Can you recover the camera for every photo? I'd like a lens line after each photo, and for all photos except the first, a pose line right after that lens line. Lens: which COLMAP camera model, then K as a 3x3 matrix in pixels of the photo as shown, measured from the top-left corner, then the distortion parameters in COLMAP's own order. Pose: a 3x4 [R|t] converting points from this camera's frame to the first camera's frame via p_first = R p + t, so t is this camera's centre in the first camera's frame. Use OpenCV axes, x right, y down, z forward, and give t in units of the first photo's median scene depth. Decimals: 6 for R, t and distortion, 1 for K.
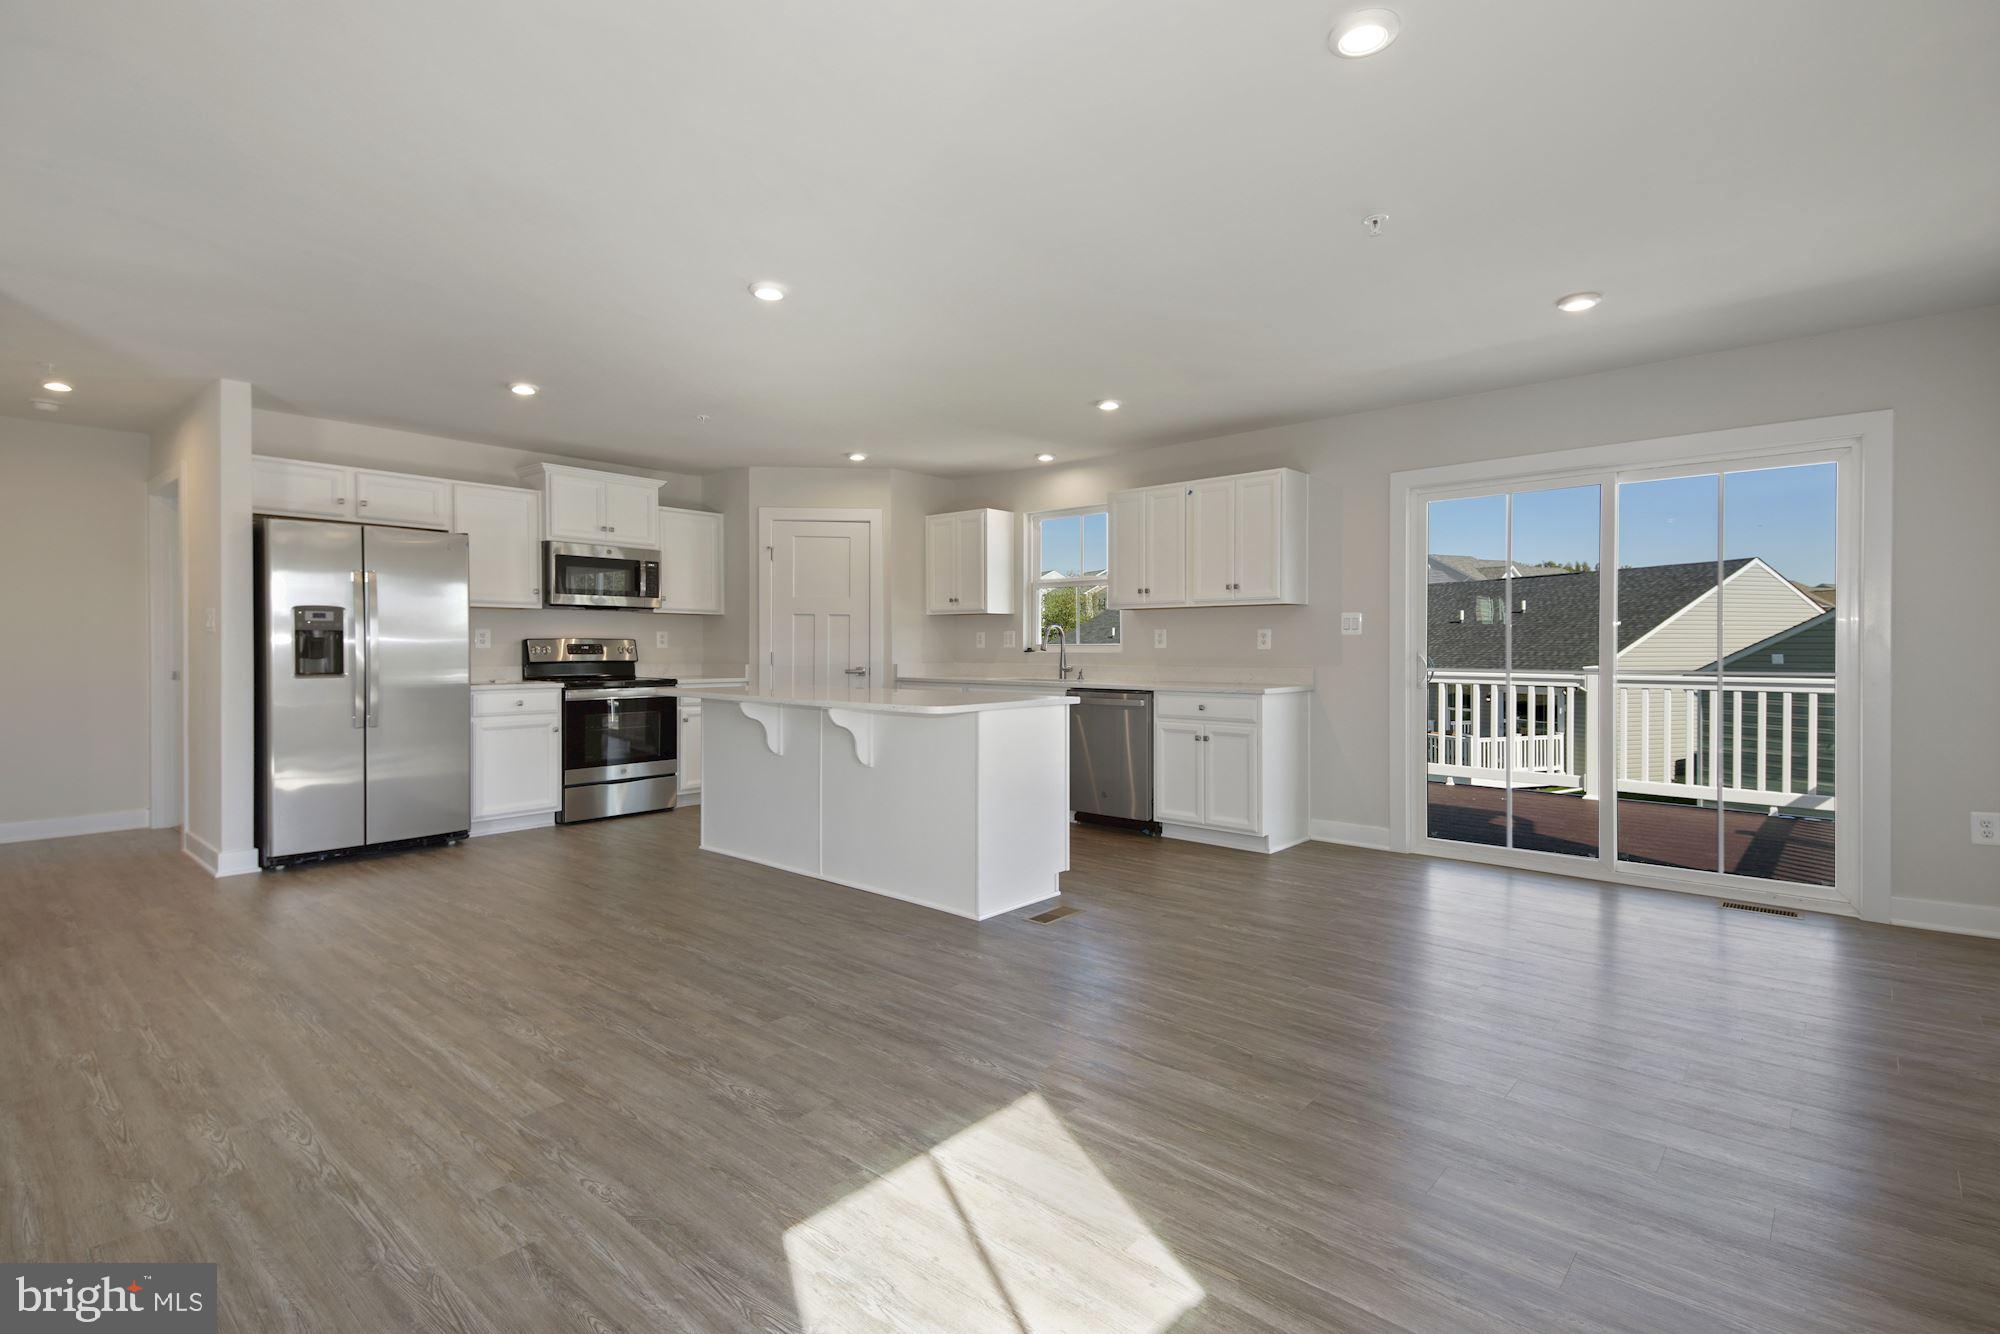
lens RADIAL K [[952.8, 0, 1000.3], [0, 952.8, 648.9], [0, 0, 1]] dist [0.050786, -0.022538]
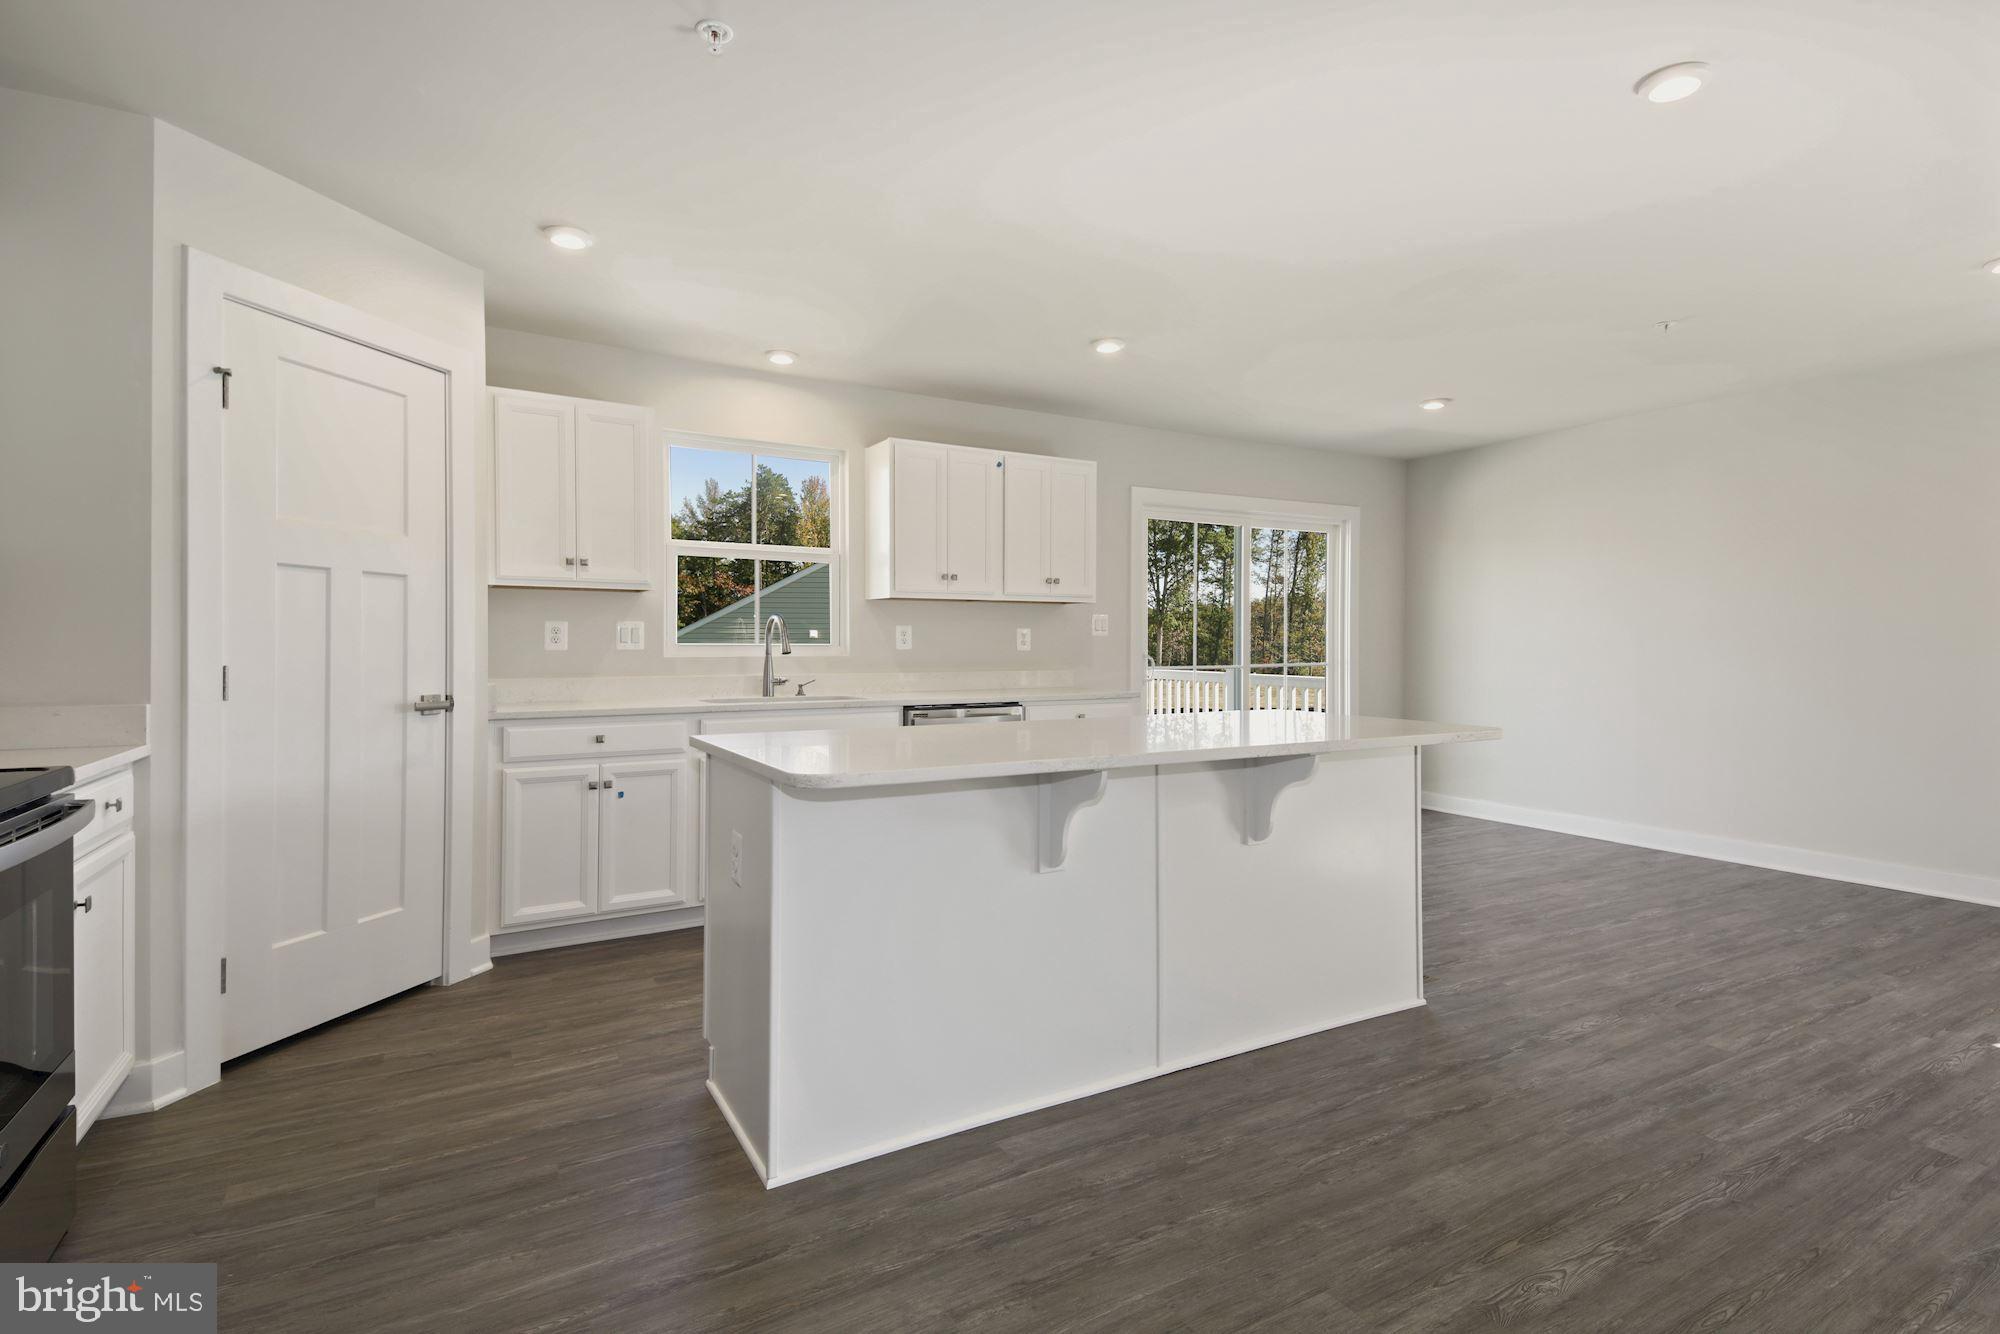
lens RADIAL K [[952.8, 0, 1023.3], [0, 952.8, 642.8], [0, 0, 1]] dist [0.050786, -0.022538]
pose [[0.317339, 0.000490, 0.948312, -0.671223], [0.002707, 0.999995, -0.001423, -0.005847], [-0.948308, 0.003019, 0.317336, 0.821881]]
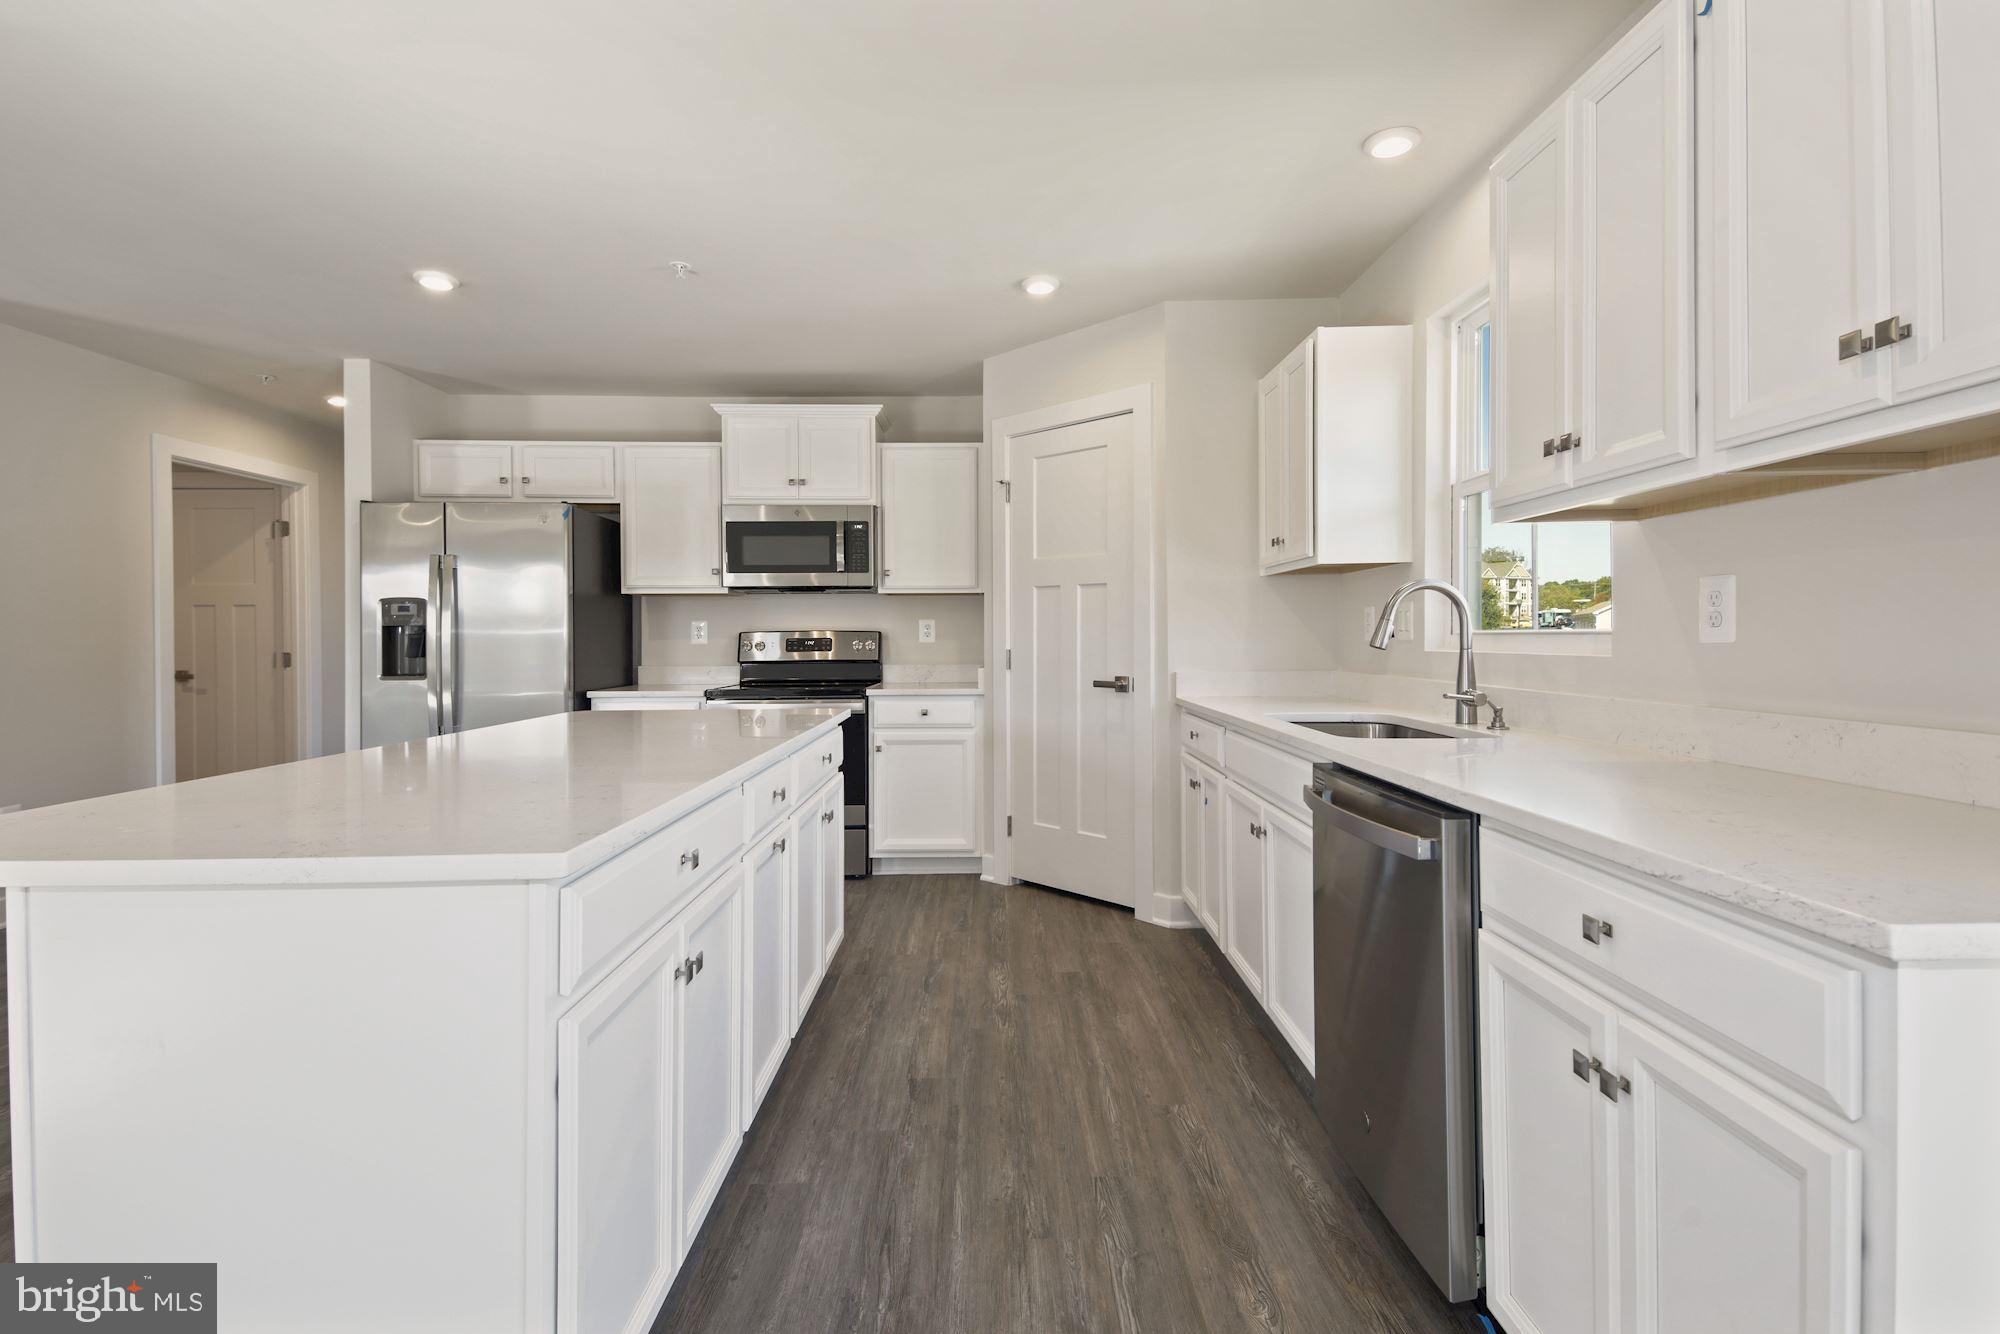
lens RADIAL K [[952.8, 0, 996.4], [0, 952.8, 660.9], [0, 0, 1]] dist [0.050786, -0.022538]
pose [[0.660756, 0.013998, -0.750471, 0.304160], [0.003346, 0.999761, 0.021594, -0.003974], [0.750594, -0.016779, 0.660551, 0.801085]]
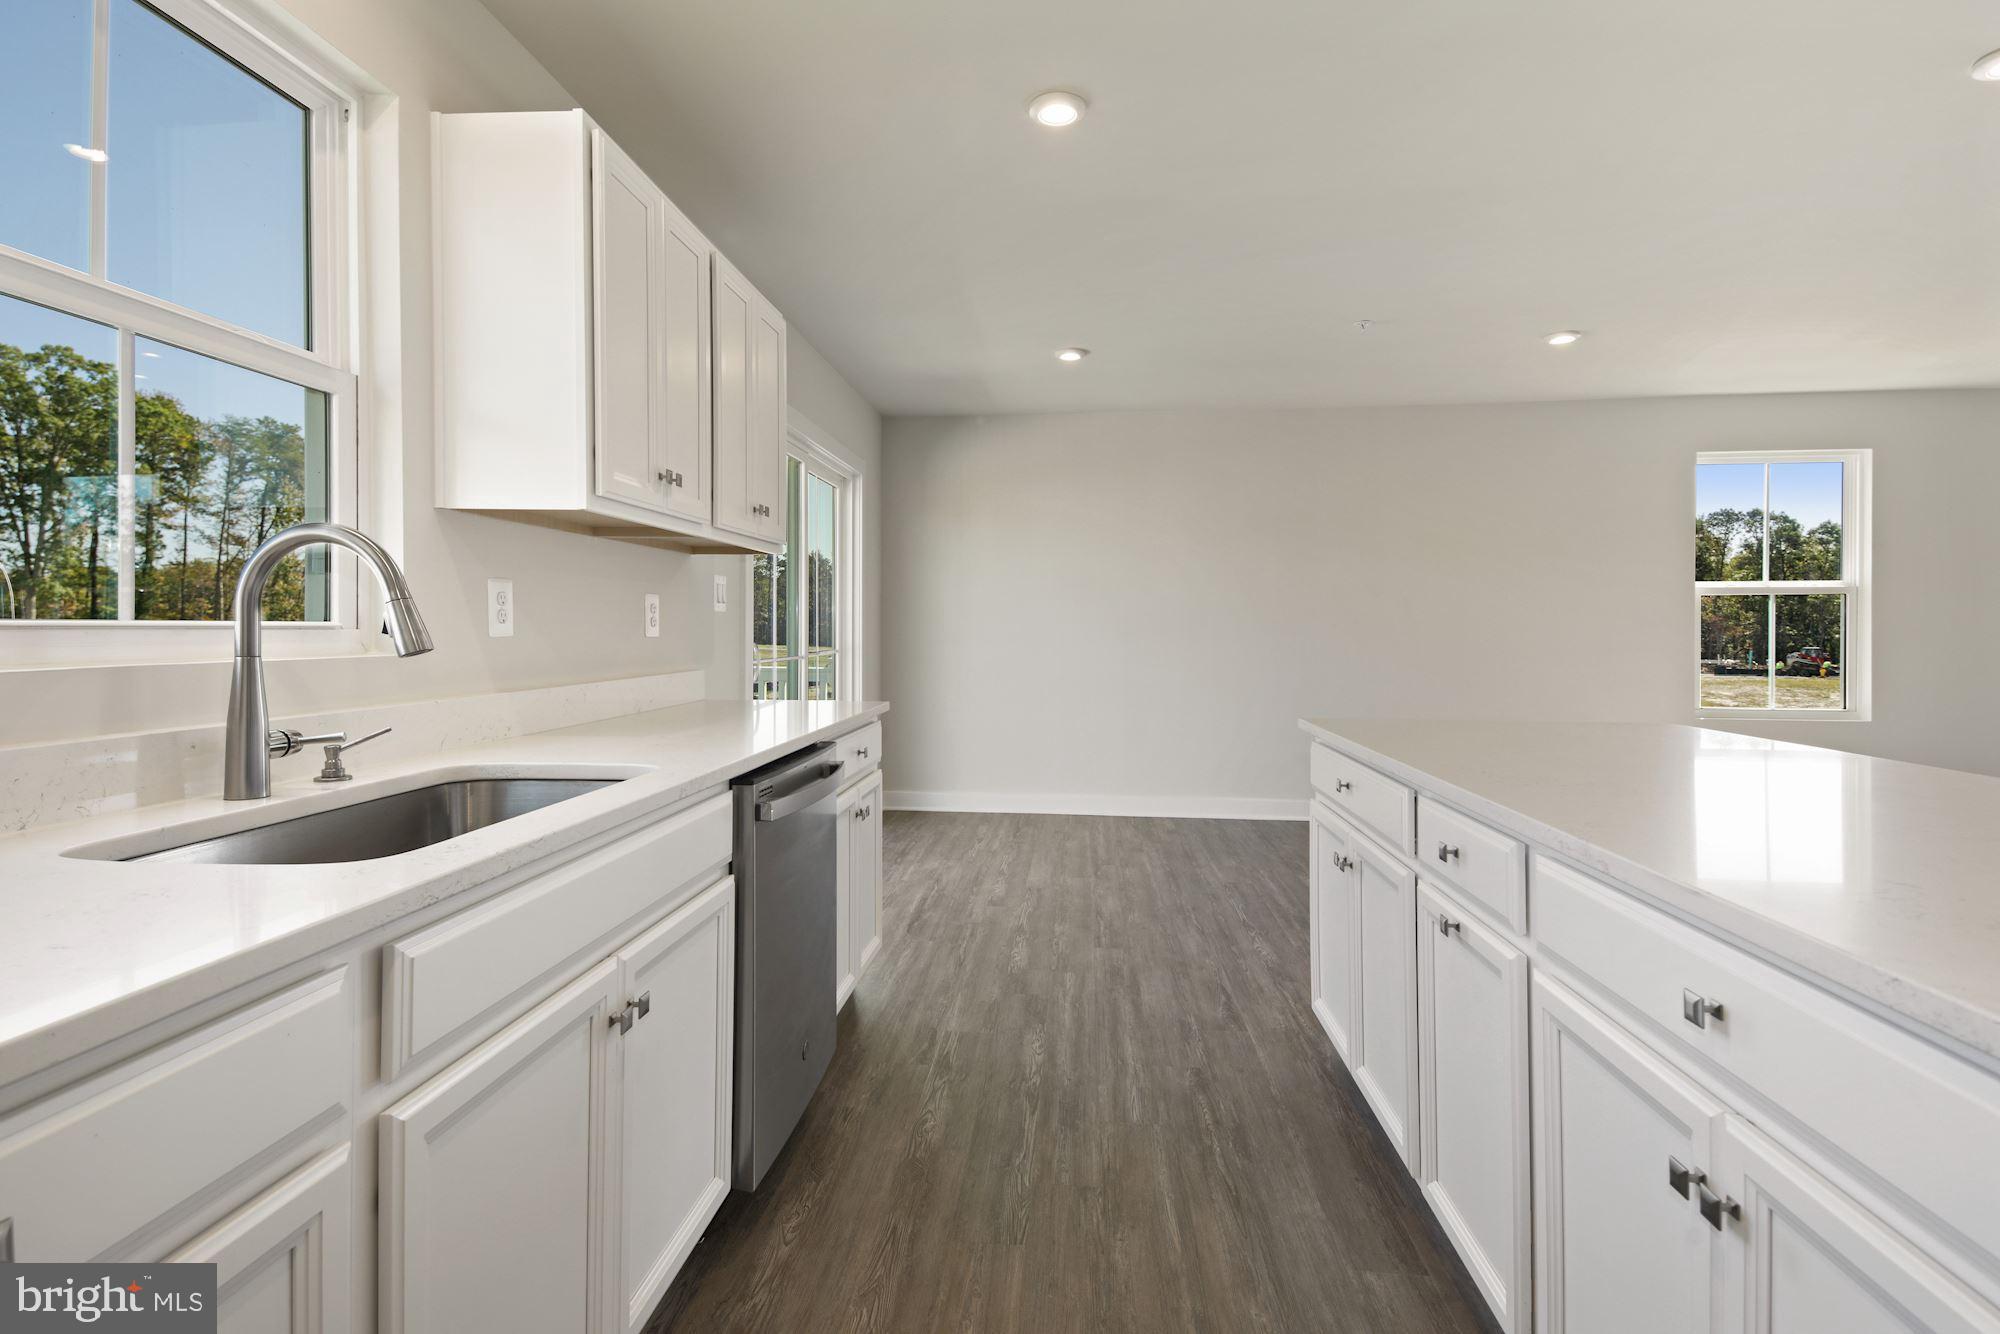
lens RADIAL K [[952.8, 0, 994.2], [0, 952.8, 643.0], [0, 0, 1]] dist [0.050786, -0.022538]
pose [[-0.581210, -0.017912, 0.813557, -0.253244], [-0.003075, 0.999799, 0.019816, -0.007043], [-0.813748, 0.009016, -0.581148, 1.312784]]
